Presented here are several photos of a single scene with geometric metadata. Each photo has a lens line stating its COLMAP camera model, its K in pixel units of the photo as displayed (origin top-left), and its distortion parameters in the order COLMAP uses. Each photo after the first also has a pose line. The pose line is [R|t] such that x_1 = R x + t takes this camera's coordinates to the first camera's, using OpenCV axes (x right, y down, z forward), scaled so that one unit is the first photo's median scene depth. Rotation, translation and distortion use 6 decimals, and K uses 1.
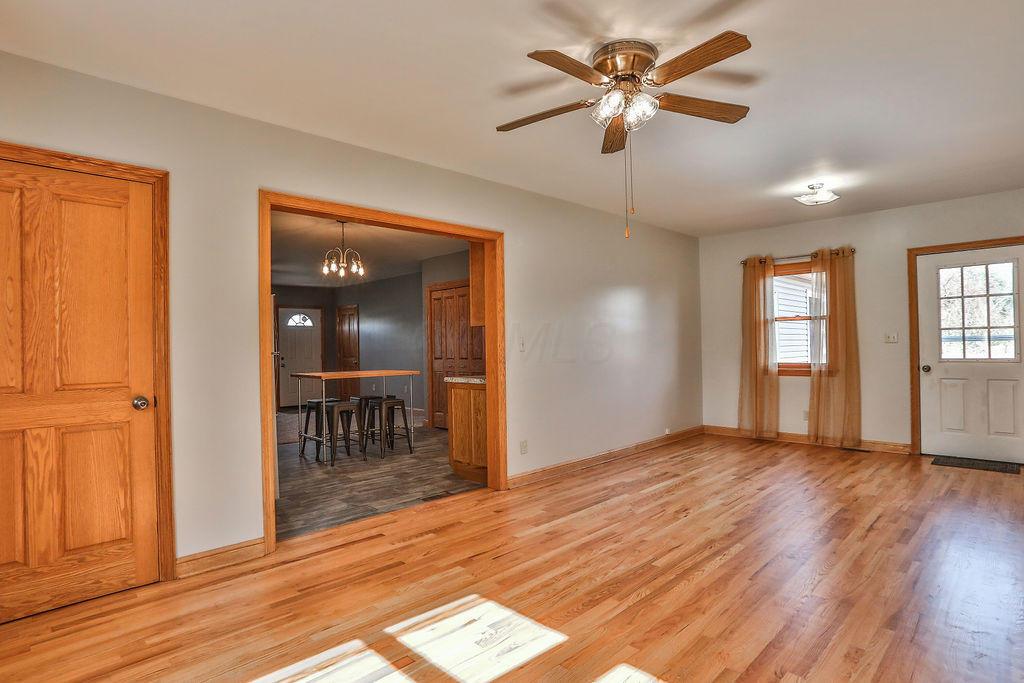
lens RADIAL K [[545.8, 0, 512.6], [0, 545.8, 339.0], [0, 0, 1]] dist [-0.059632, 0.023955]
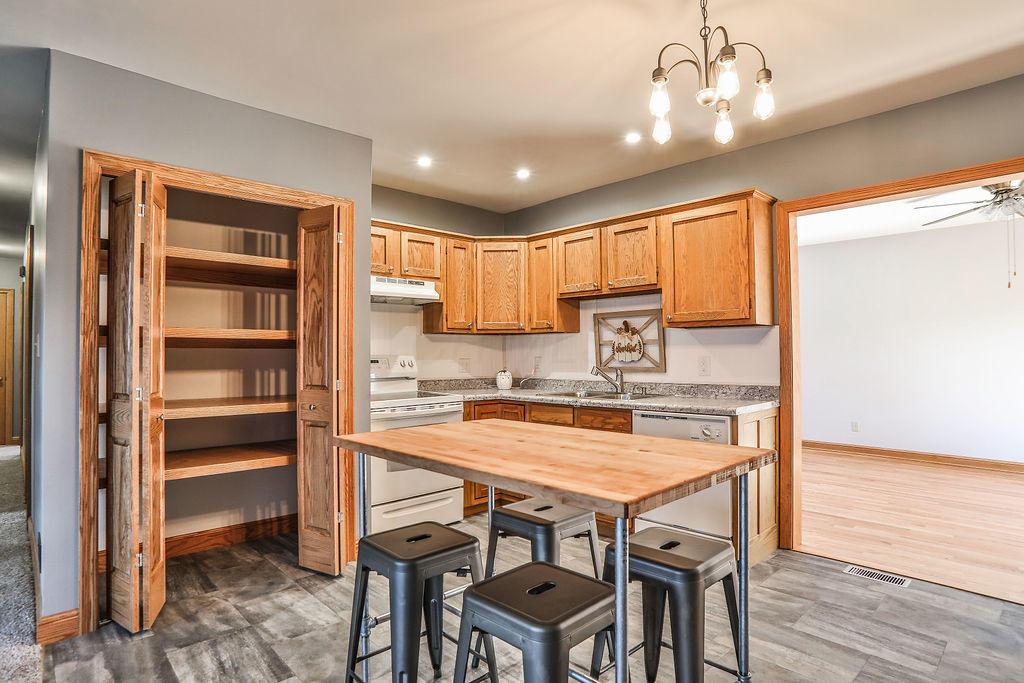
lens RADIAL K [[545.8, 0, 505.7], [0, 545.8, 341.2], [0, 0, 1]] dist [-0.059632, 0.023955]
pose [[0.023604, 0.040527, 0.998900, -0.658379], [-0.003562, 0.999175, -0.040454, 0.024206], [-0.999715, -0.002603, 0.023729, 1.166388]]
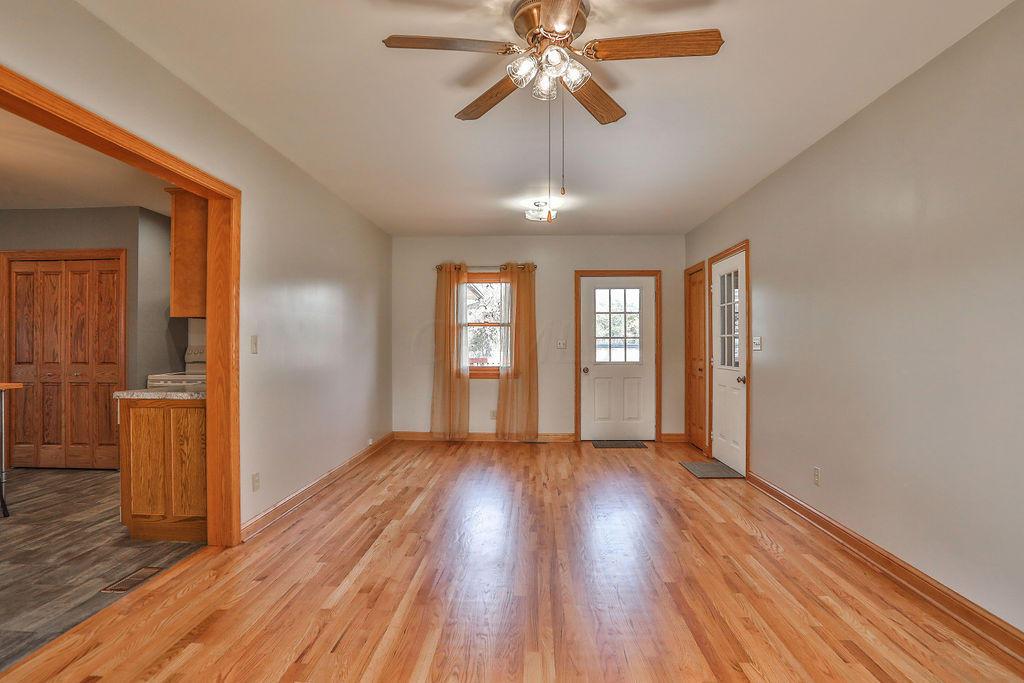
lens RADIAL K [[545.8, 0, 510.9], [0, 545.8, 338.0], [0, 0, 1]] dist [-0.059632, 0.023955]
pose [[0.740964, 0.025216, 0.671071, -0.192344], [-0.019571, 0.999681, -0.015955, 0.005500], [-0.671260, -0.001312, 0.741221, 0.192355]]
